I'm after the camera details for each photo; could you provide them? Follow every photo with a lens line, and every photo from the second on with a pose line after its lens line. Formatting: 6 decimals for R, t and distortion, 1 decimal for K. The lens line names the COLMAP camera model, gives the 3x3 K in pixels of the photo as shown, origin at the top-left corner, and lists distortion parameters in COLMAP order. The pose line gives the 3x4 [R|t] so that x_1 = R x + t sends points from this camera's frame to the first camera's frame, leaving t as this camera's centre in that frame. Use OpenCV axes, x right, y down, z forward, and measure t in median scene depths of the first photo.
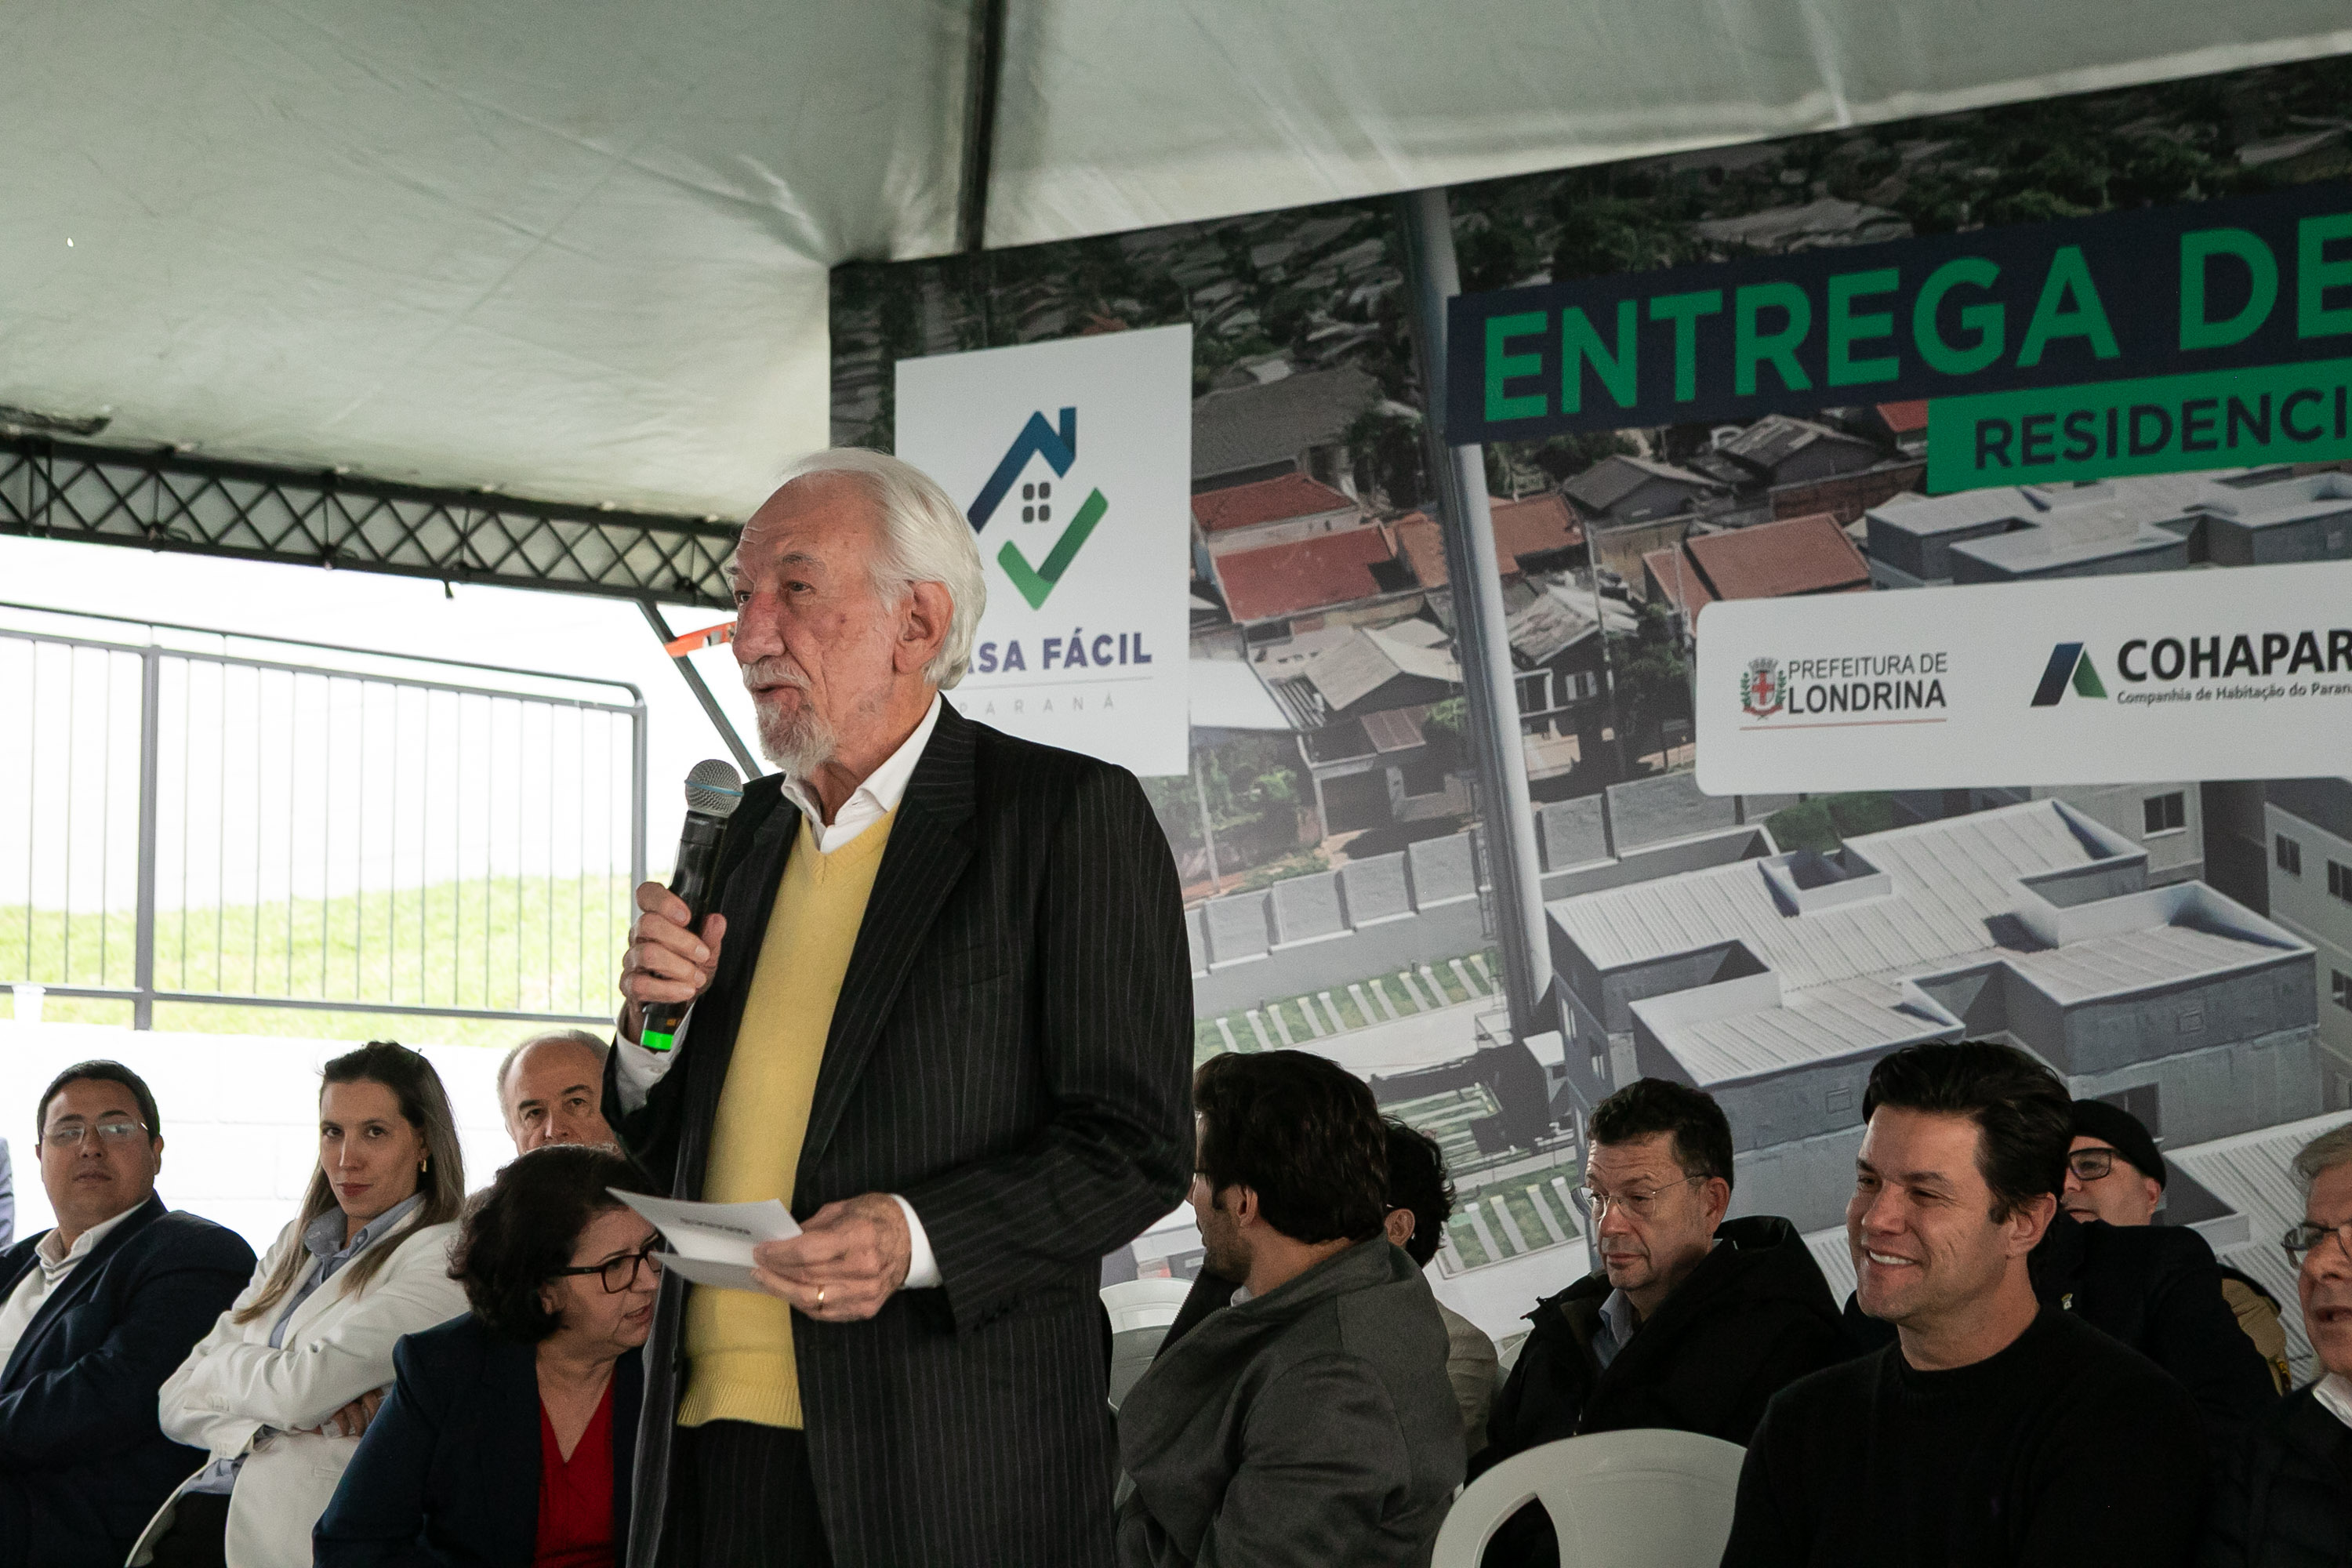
lens RADIAL K [[4539.9, 0, 1171.8], [0, 4539.9, 801.7], [0, 0, 1]] dist [0.115512, 0.000000]
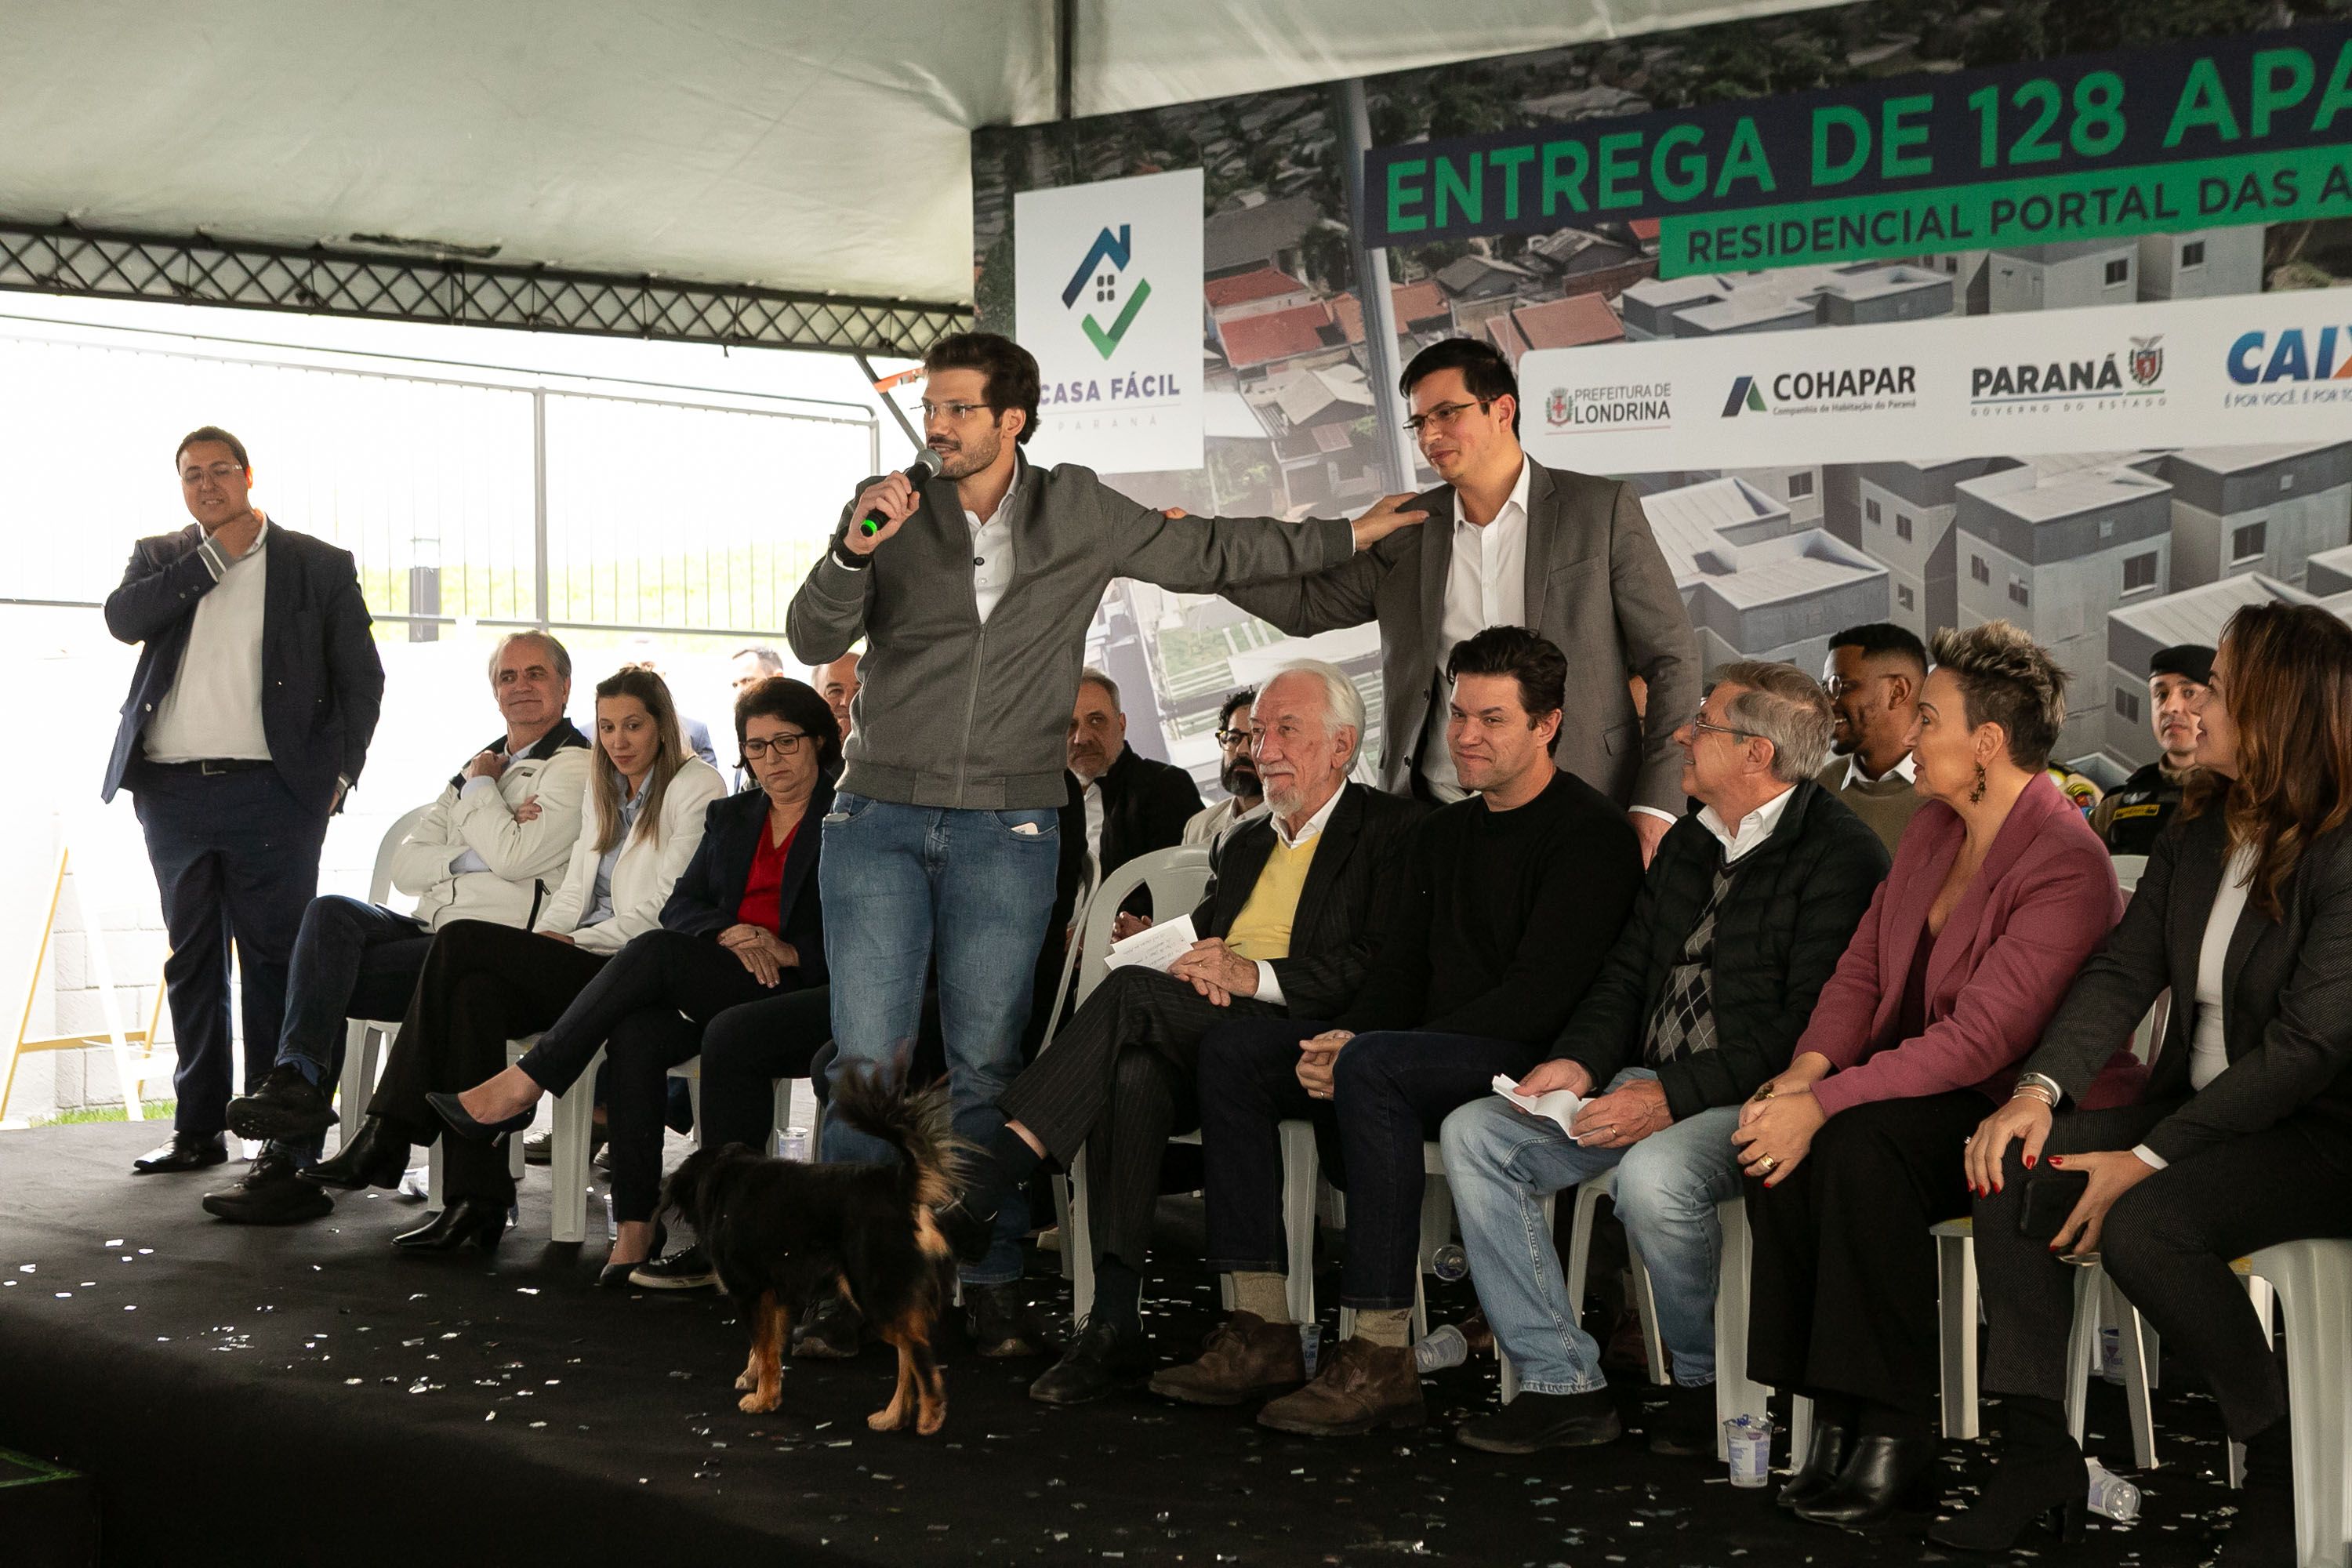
lens RADIAL K [[3540.5, 0, 1179.3], [0, 3540.5, 821.1], [0, 0, 1]] dist [0.014942, 0.000000]
pose [[0.998589, -0.012041, -0.051716, 0.058334], [0.017075, 0.995038, 0.098020, -0.005039], [0.050279, -0.098765, 0.993840, -0.203599]]
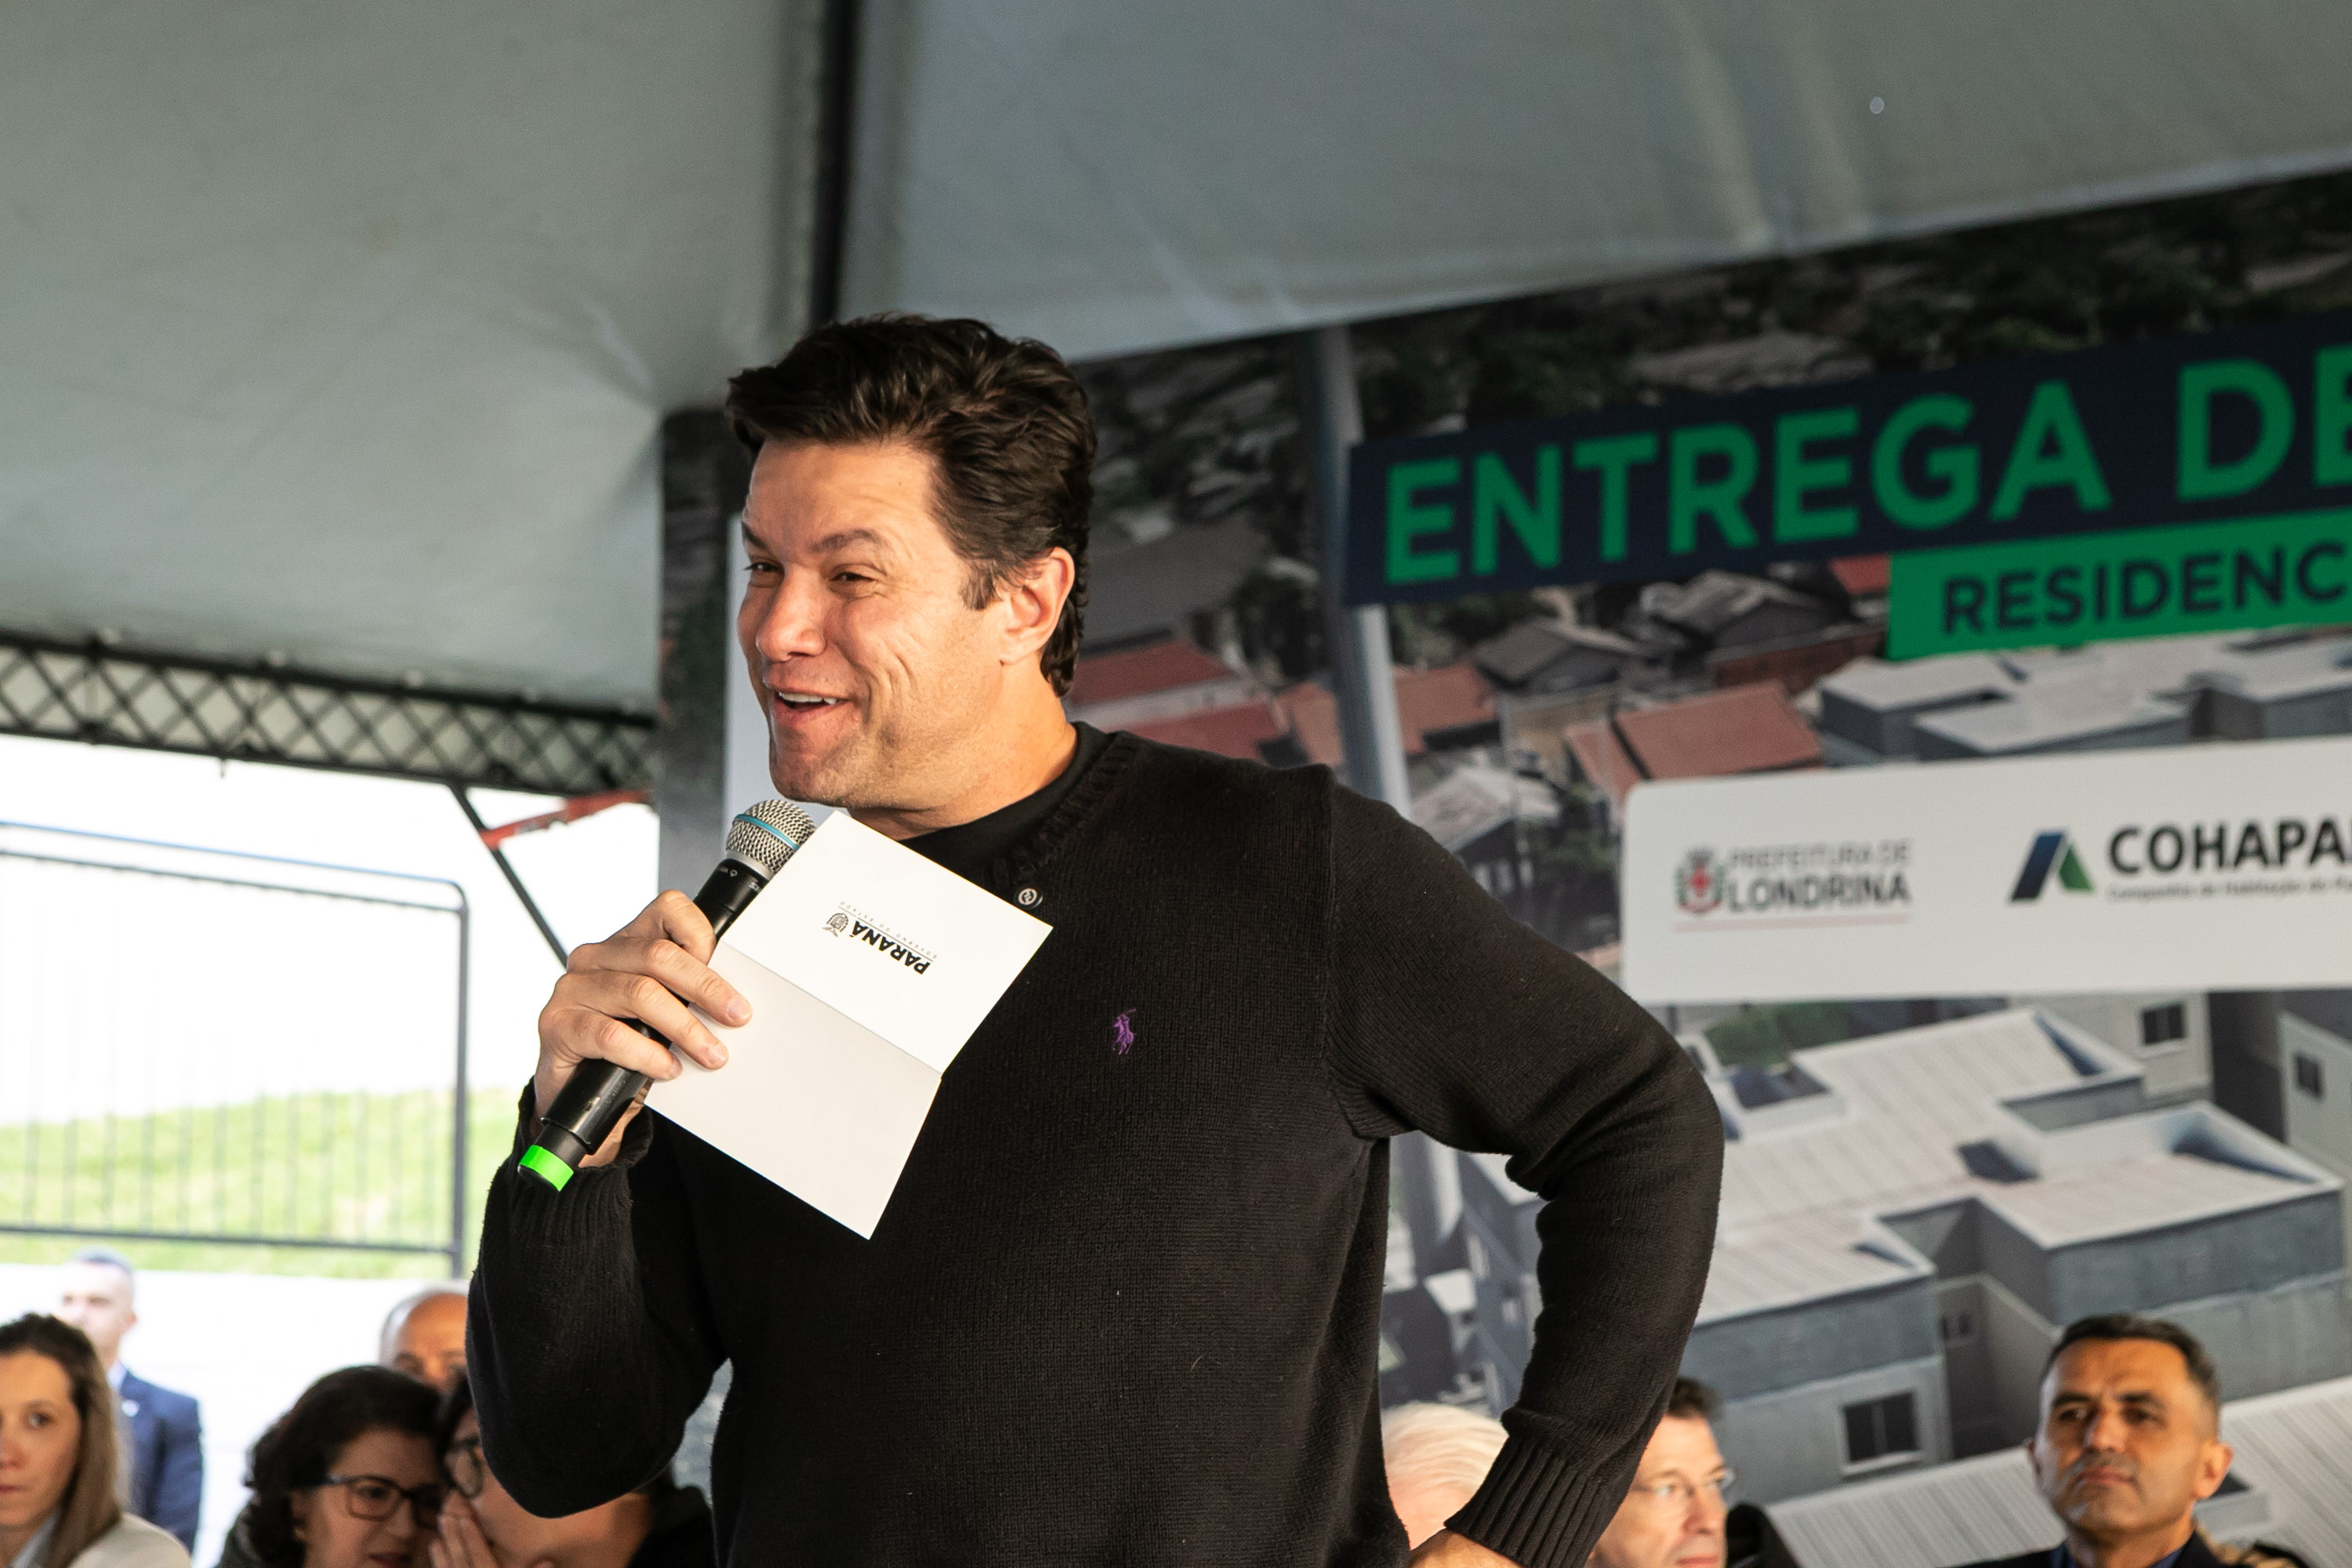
lens RADIAL K [[4539.9, 0, 1151.5], [0, 4539.9, 833.5], [0, 0, 1]] dist [0.115512, 0.000000]
pose [[0.999705, 0.013606, 0.020121, 0.005565], [-0.012592, 0.998686, -0.049675, 0.010201], [-0.020770, 0.049407, 0.998563, 0.116012]]
